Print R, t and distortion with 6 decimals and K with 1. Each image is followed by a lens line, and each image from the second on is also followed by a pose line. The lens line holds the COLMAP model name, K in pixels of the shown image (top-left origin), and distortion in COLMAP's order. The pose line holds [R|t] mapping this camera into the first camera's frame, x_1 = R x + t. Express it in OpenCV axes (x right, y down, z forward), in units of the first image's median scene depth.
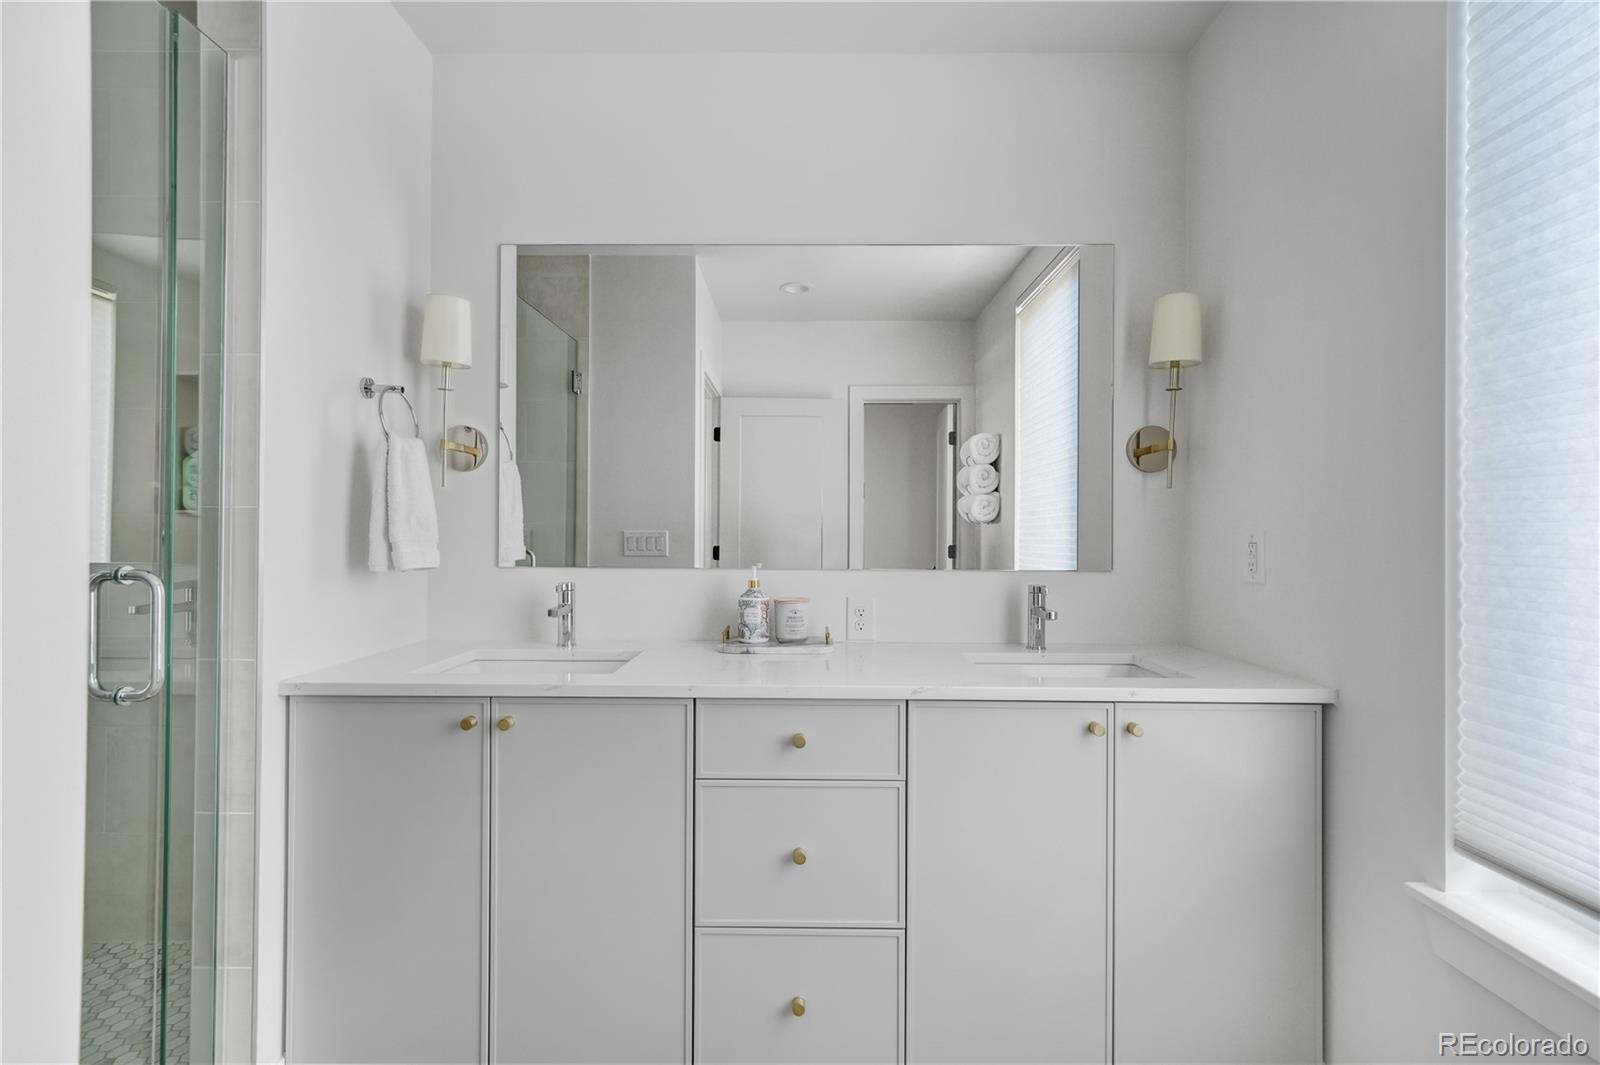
lens RADIAL K [[740.7, 0, 775.8], [0, 740.7, 527.4], [0, 0, 1]] dist [-0.000694, 0.000055]
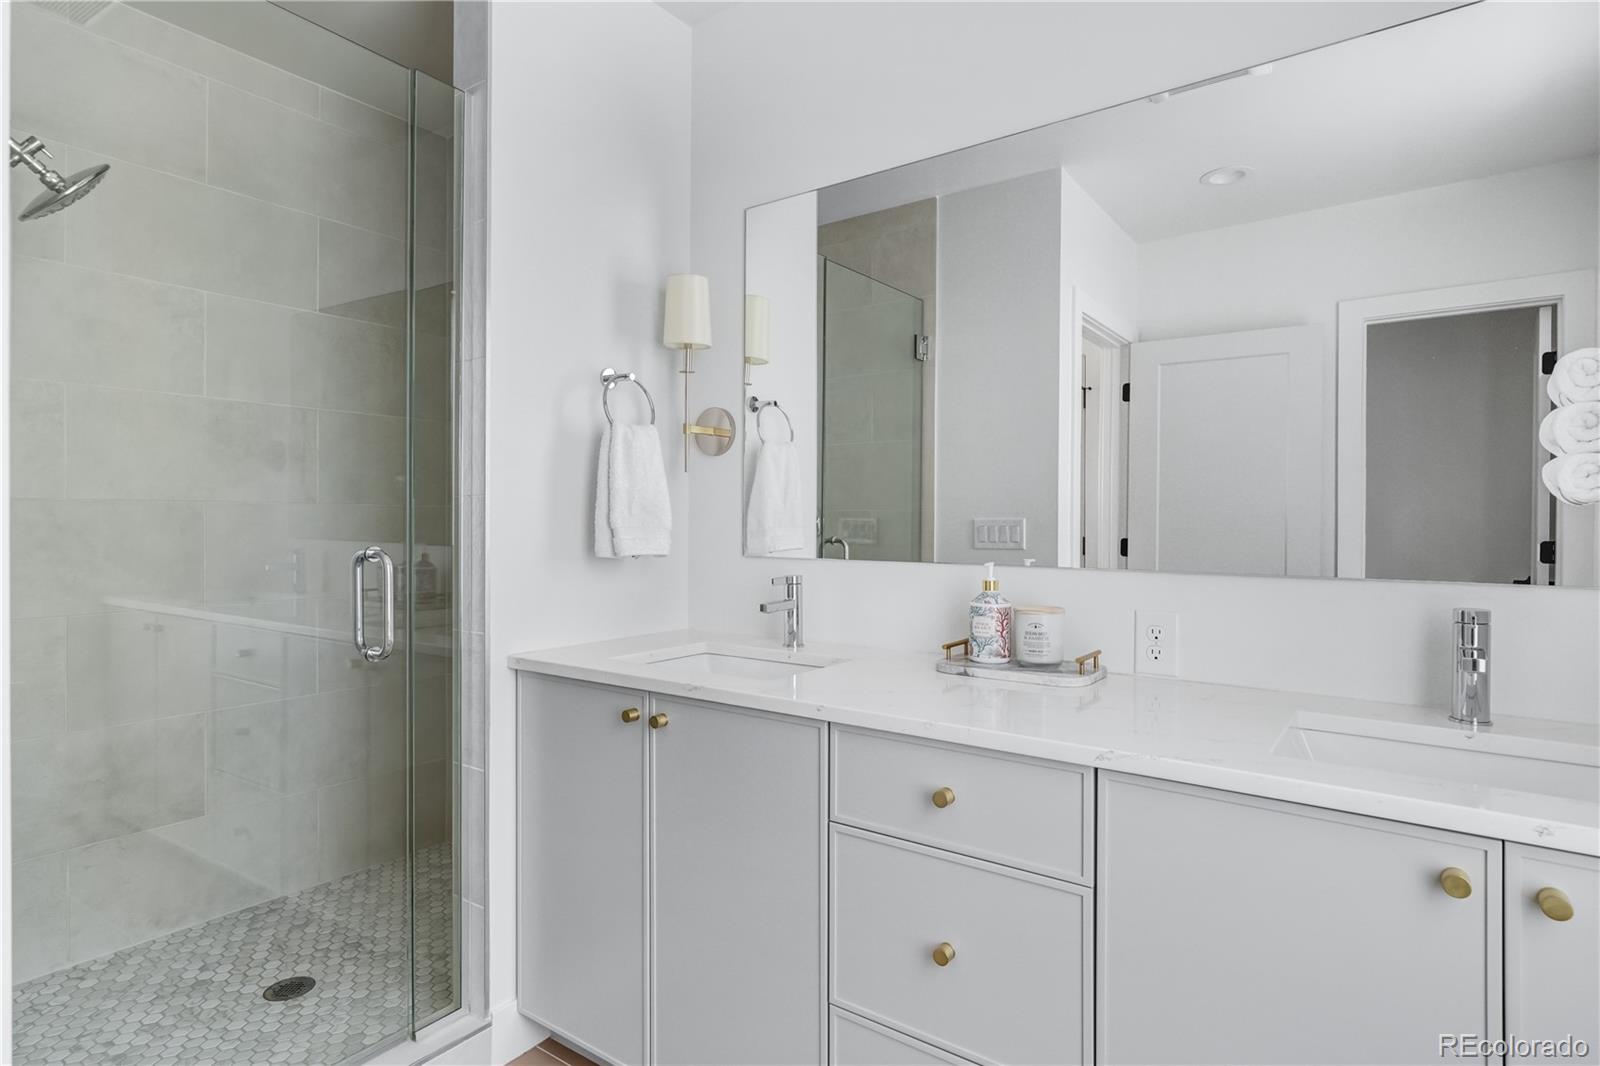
lens RADIAL K [[842.0, 0, 797.3], [0, 842.0, 530.0], [0, 0, 1]] dist [0.009429, 0.001493]
pose [[0.812897, 0.002315, -0.582403, 0.313448], [0.005643, 0.999914, 0.011851, 0.008334], [0.582381, -0.012920, 0.812814, 0.183978]]
